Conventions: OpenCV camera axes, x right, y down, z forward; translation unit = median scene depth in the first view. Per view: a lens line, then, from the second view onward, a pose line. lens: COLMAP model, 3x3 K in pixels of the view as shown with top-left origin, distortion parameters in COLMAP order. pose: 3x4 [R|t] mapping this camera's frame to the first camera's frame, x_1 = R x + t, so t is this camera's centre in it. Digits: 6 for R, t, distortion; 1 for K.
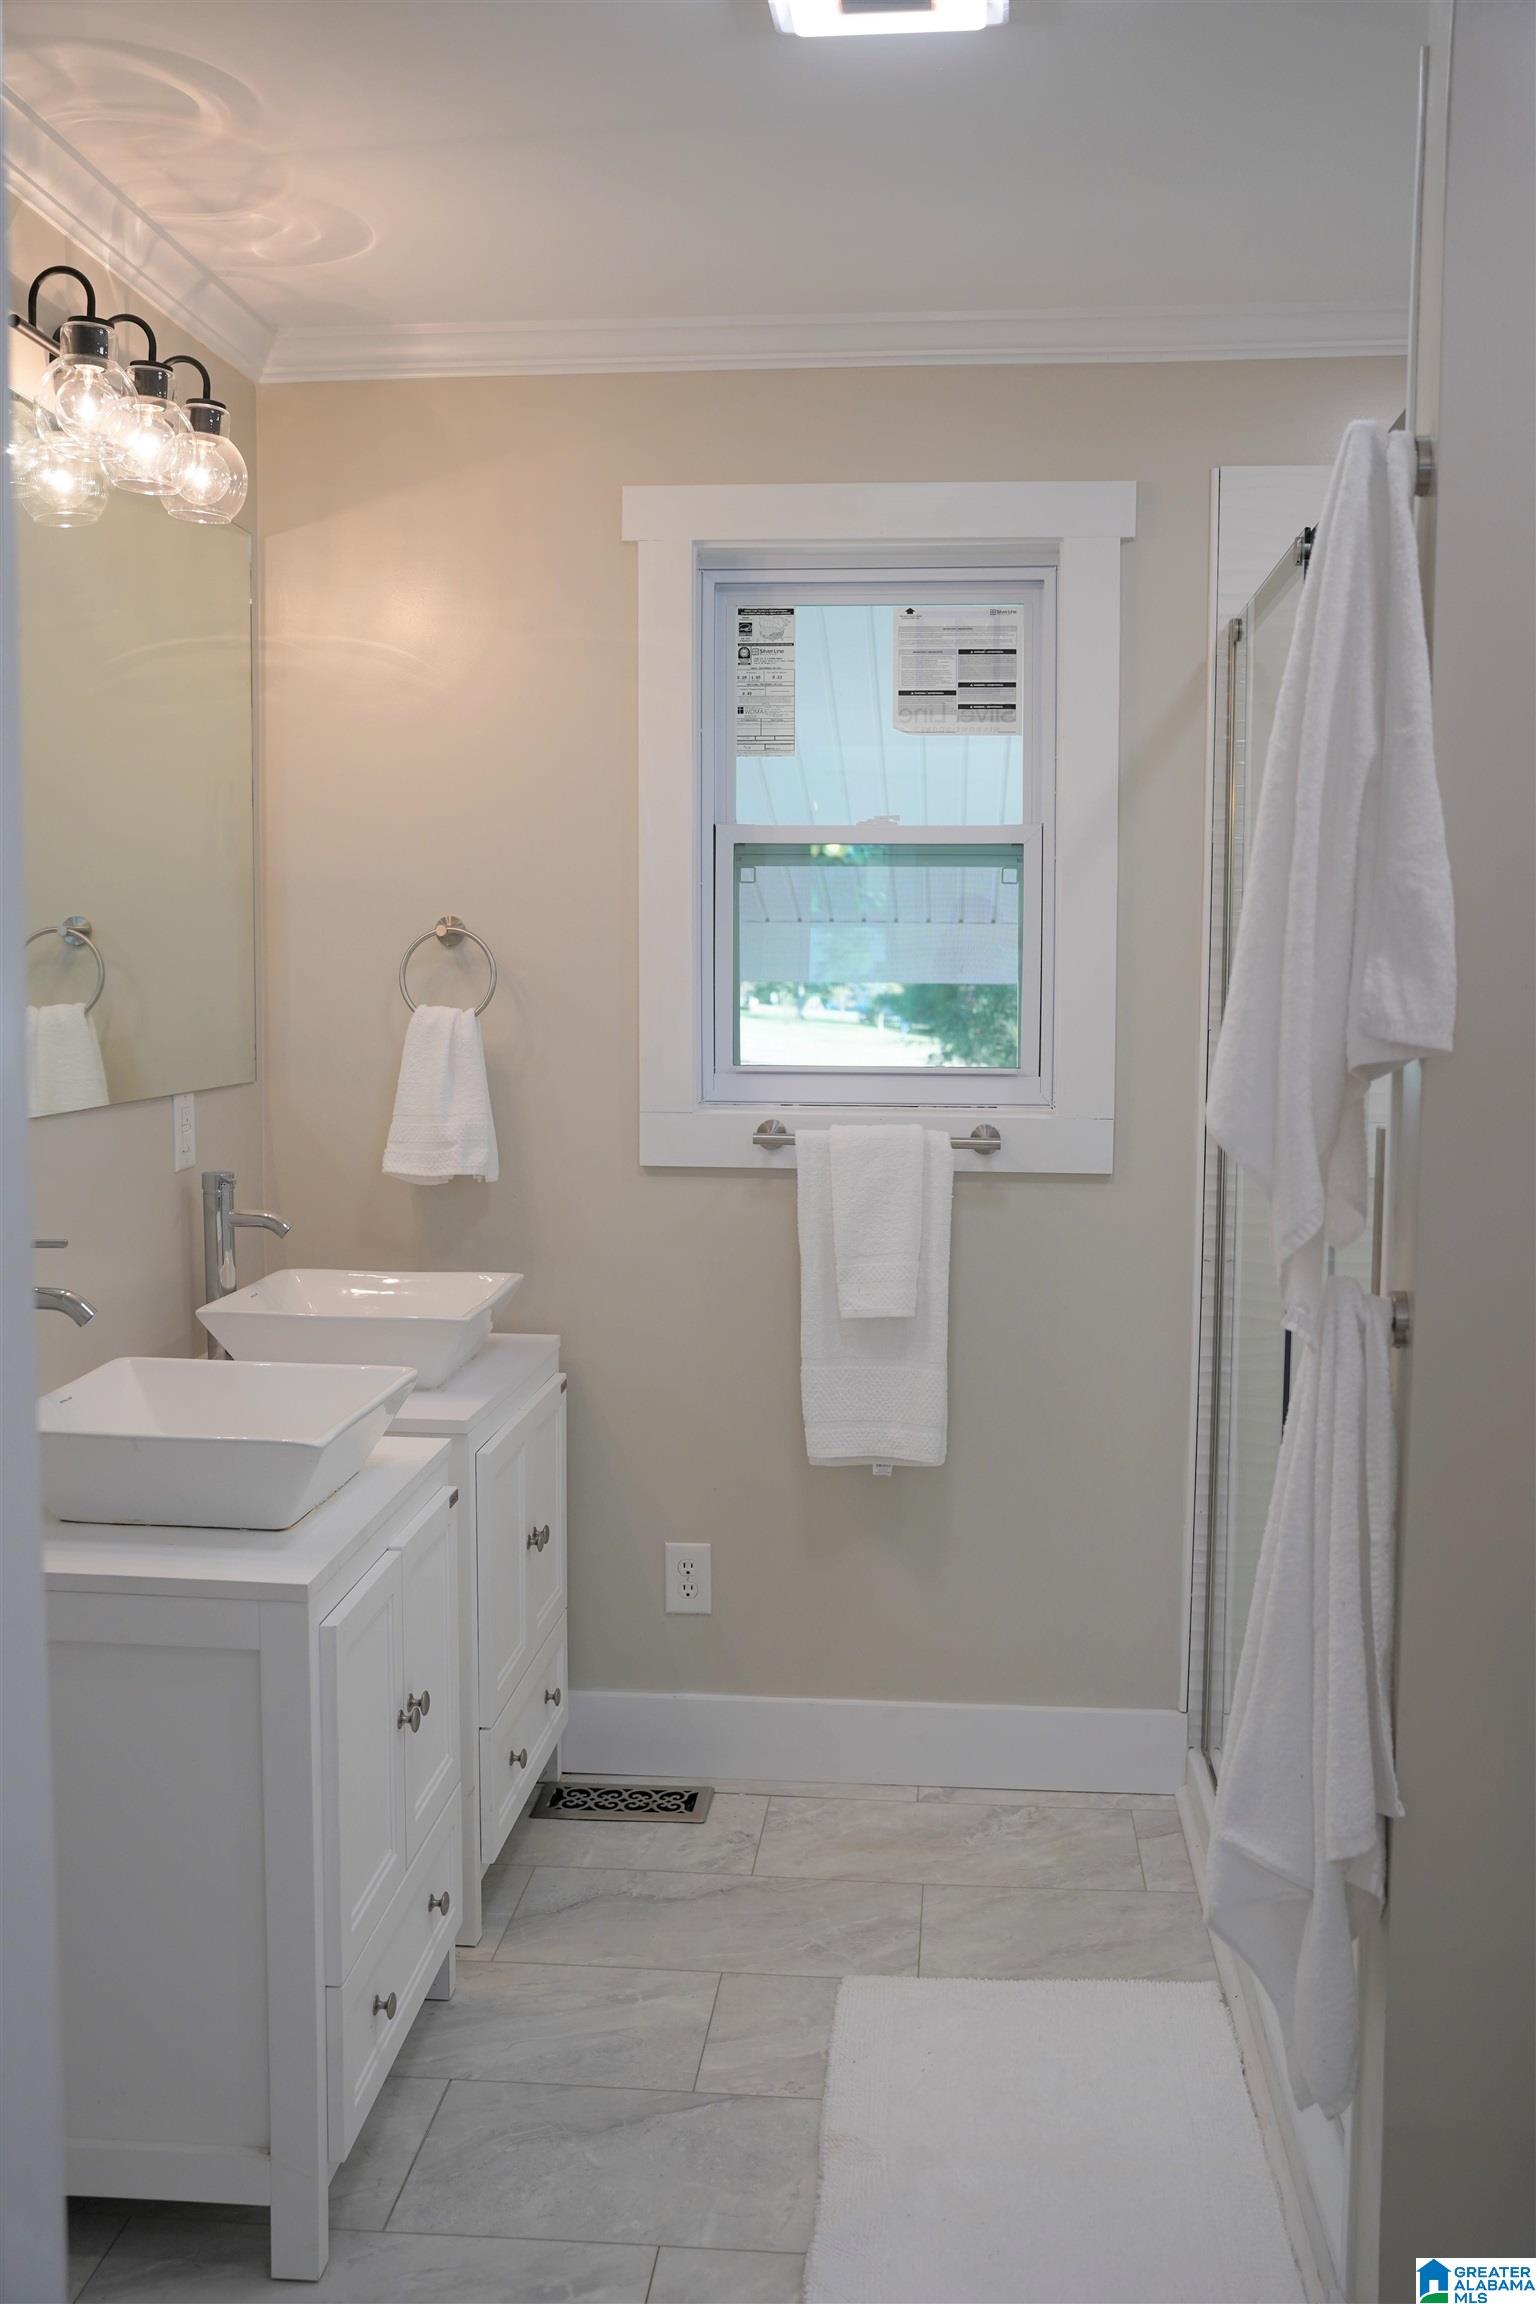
lens RADIAL K [[1732.3, 0, 721.4], [0, 1732.3, 1155.1], [0, 0, 1]] dist [-0.100337, 0.178072]
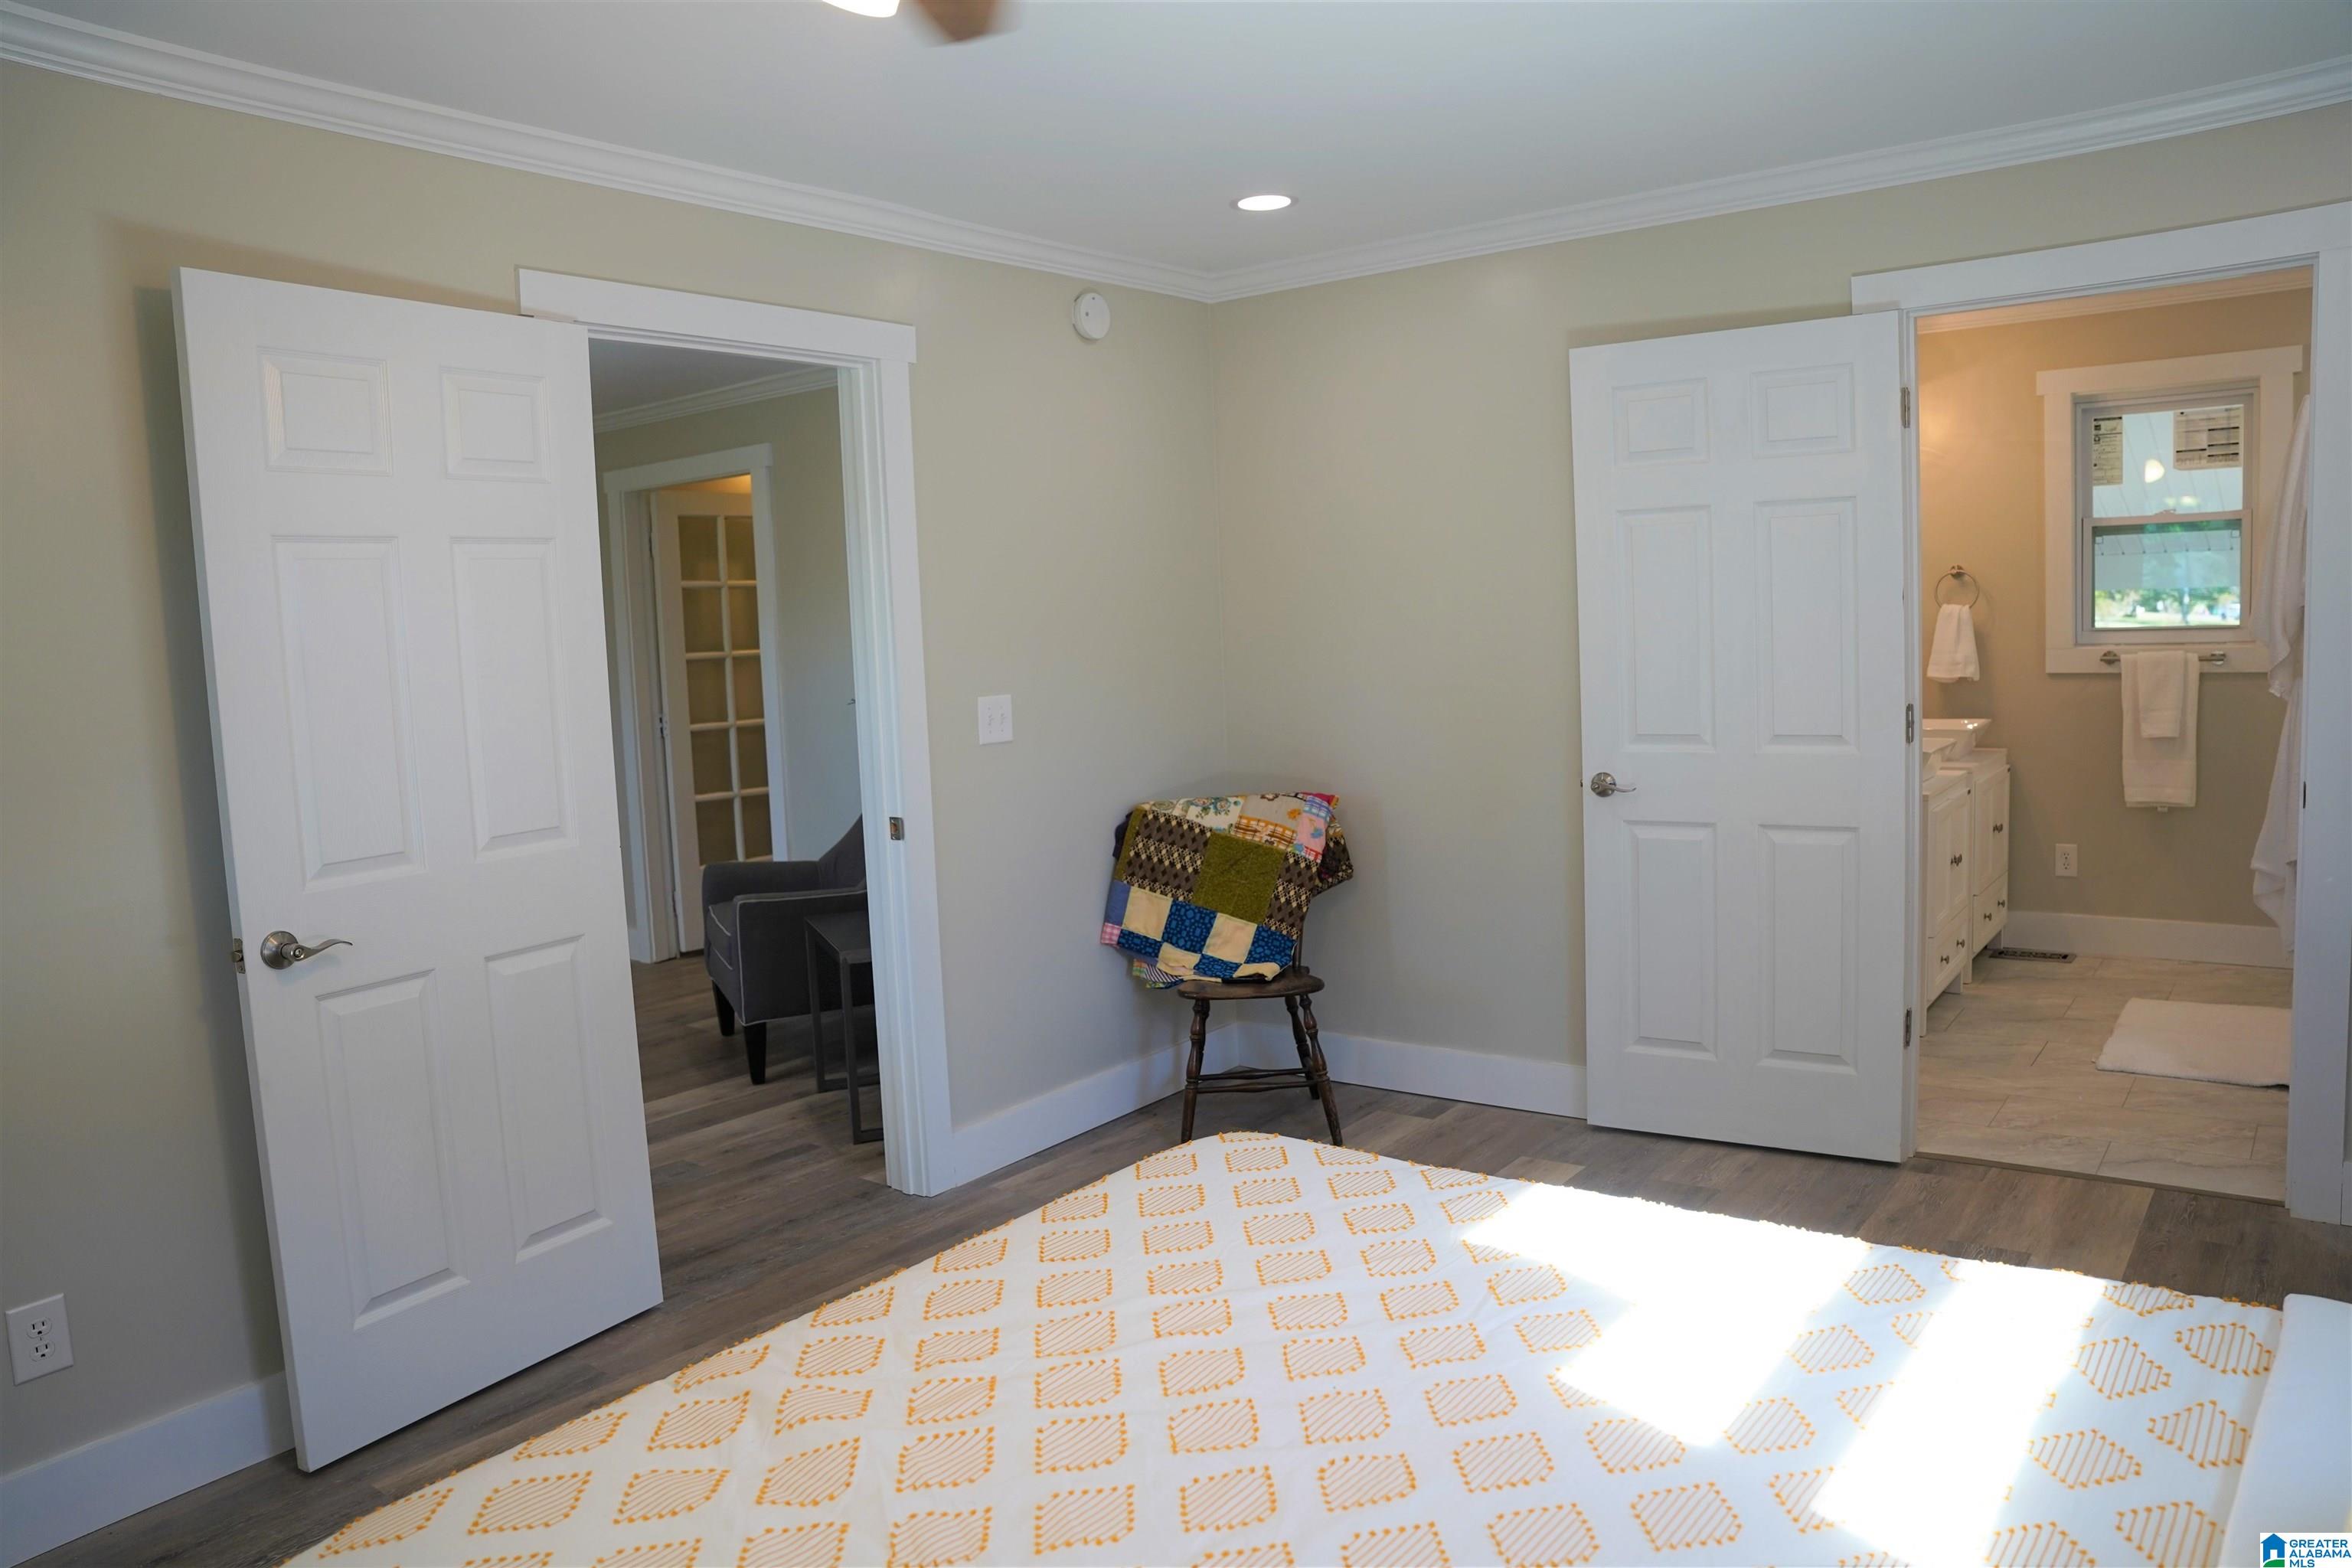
lens RADIAL K [[1624.9, 0, 1181.9], [0, 1624.9, 791.5], [0, 0, 1]] dist [-0.177198, 0.134407]
pose [[0.857886, 0.014662, -0.513631, 0.031786], [-0.007817, 0.999850, 0.015485, 0.140761], [0.513780, -0.009269, 0.857872, -1.341330]]
